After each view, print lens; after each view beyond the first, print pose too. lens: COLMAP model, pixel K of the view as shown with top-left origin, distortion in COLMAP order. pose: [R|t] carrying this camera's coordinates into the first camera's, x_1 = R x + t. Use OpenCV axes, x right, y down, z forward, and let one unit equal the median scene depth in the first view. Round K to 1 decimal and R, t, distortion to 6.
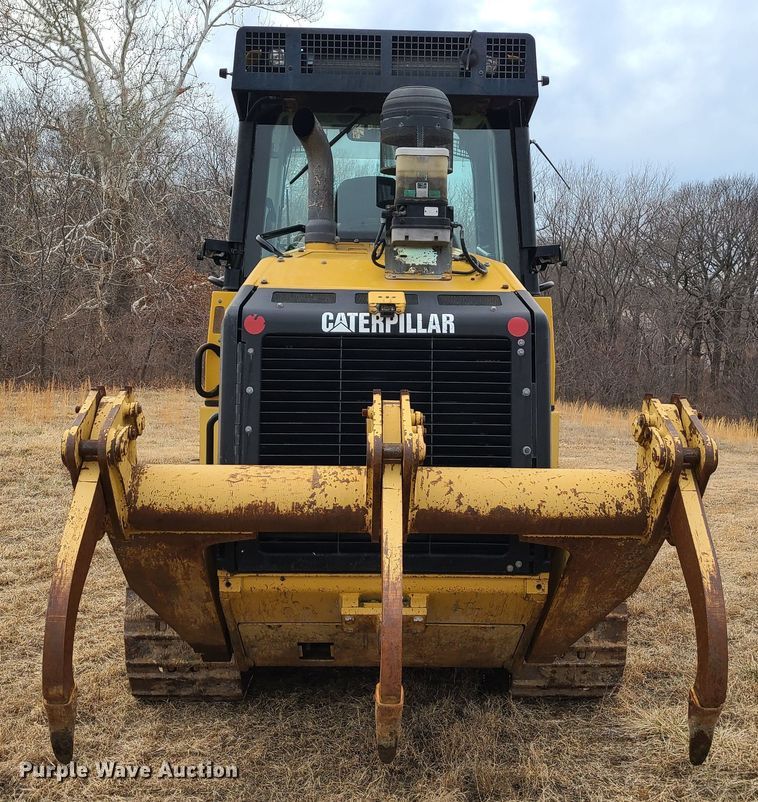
lens RADIAL K [[1011.5, 0, 379.0], [0, 1011.5, 401.0], [0, 0, 1]] dist [0.018678, 0.013292]
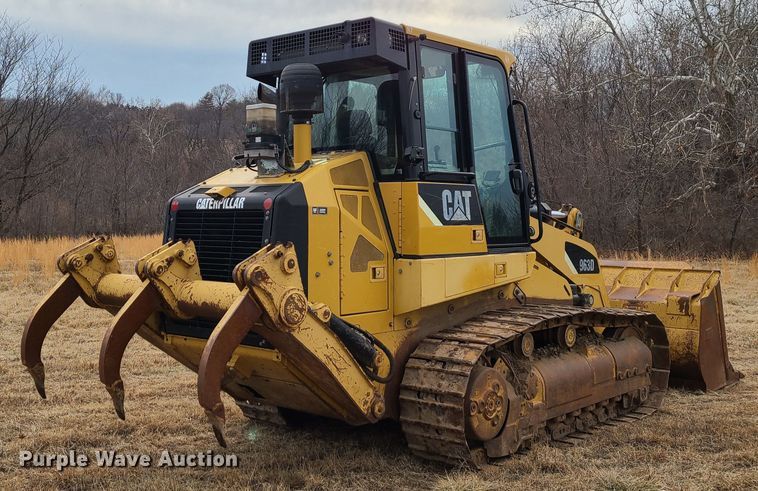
lens RADIAL K [[860.1, 0, 363.4], [0, 860.1, 216.6], [0, 0, 1]] dist [0.091805, 0.004004]
pose [[0.719942, -0.013751, -0.693898, 1.286322], [-0.028233, 0.998396, -0.049077, 0.016658], [0.693460, 0.054923, 0.718399, 0.053710]]
